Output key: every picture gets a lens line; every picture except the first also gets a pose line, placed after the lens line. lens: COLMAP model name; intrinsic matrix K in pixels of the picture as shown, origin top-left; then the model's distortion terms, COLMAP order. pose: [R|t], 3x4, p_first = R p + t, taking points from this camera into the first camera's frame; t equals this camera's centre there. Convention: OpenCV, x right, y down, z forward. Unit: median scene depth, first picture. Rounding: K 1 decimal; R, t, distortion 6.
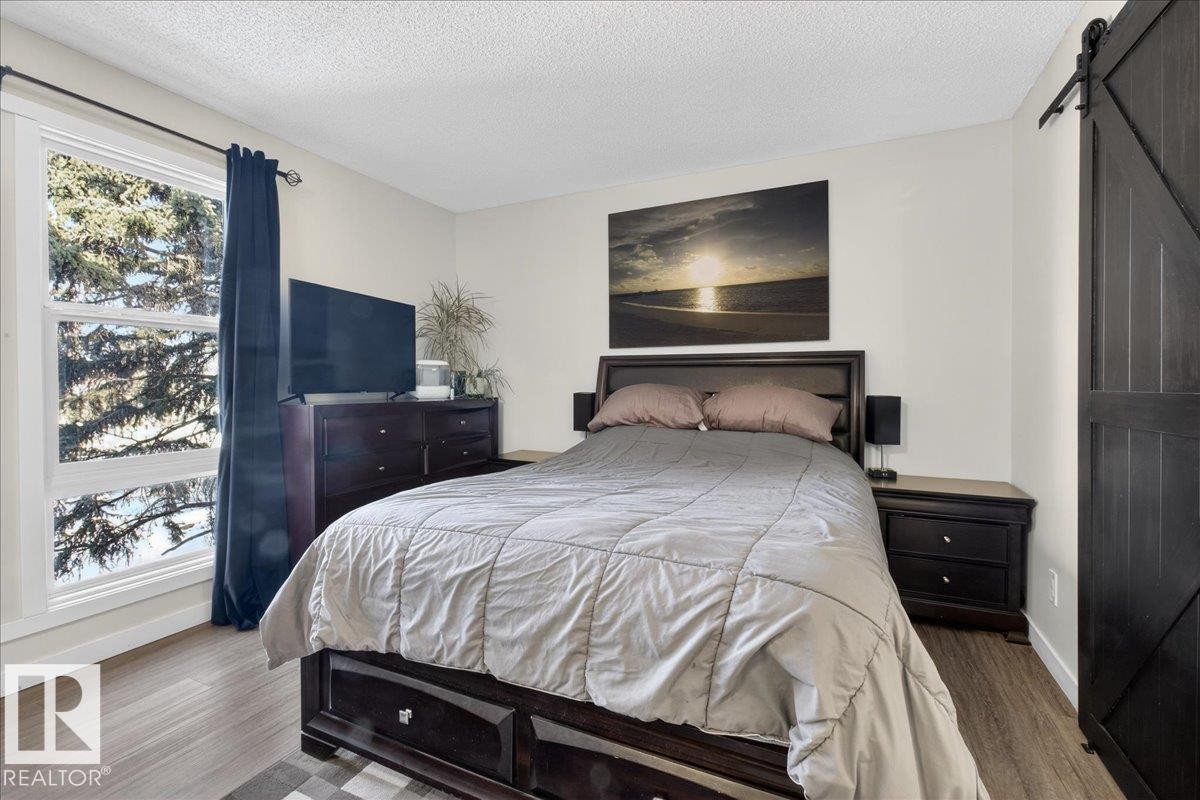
lens RADIAL K [[531.4, 0, 609.8], [0, 531.4, 391.8], [0, 0, 1]] dist [-0.012758, 0.000882]
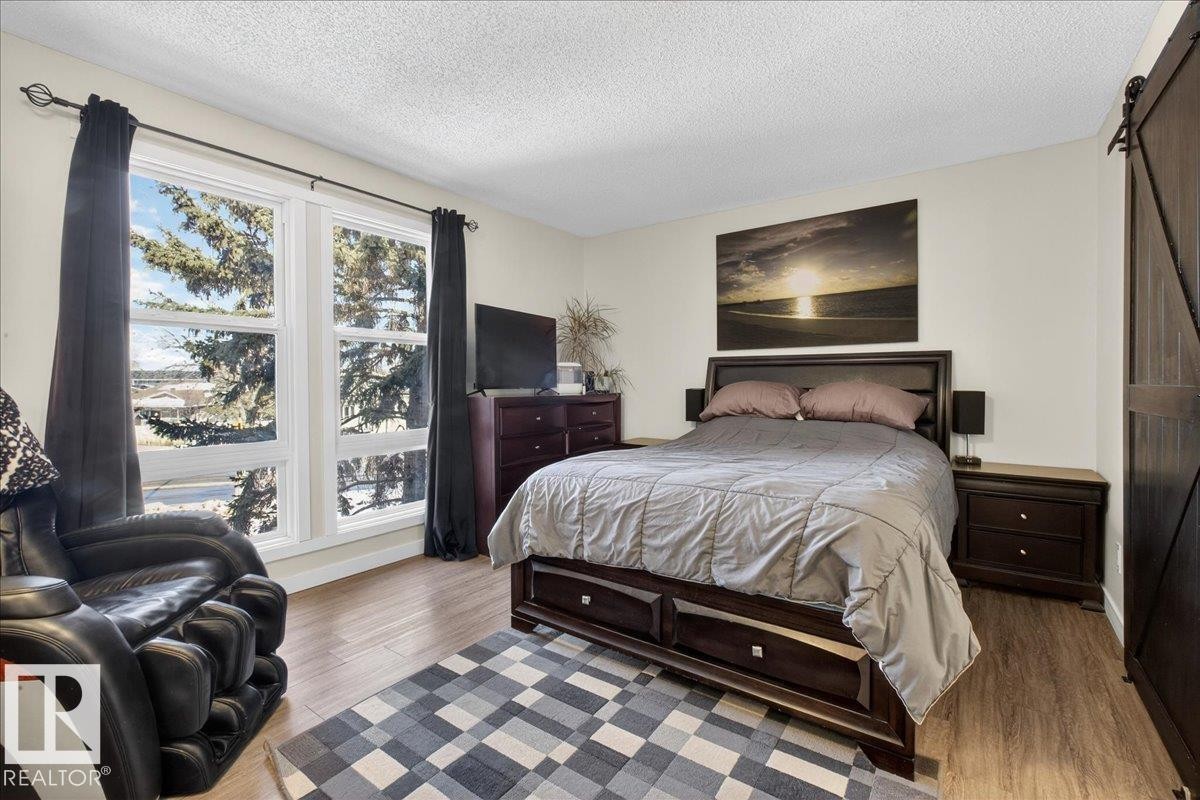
lens RADIAL K [[531.4, 0, 600.9], [0, 531.4, 392.4], [0, 0, 1]] dist [-0.012758, 0.000882]
pose [[0.979555, 0.000242, -0.201174, -0.022032], [0.000568, 0.999992, 0.003968, 0.006674], [0.201173, -0.004002, 0.979547, -0.264619]]
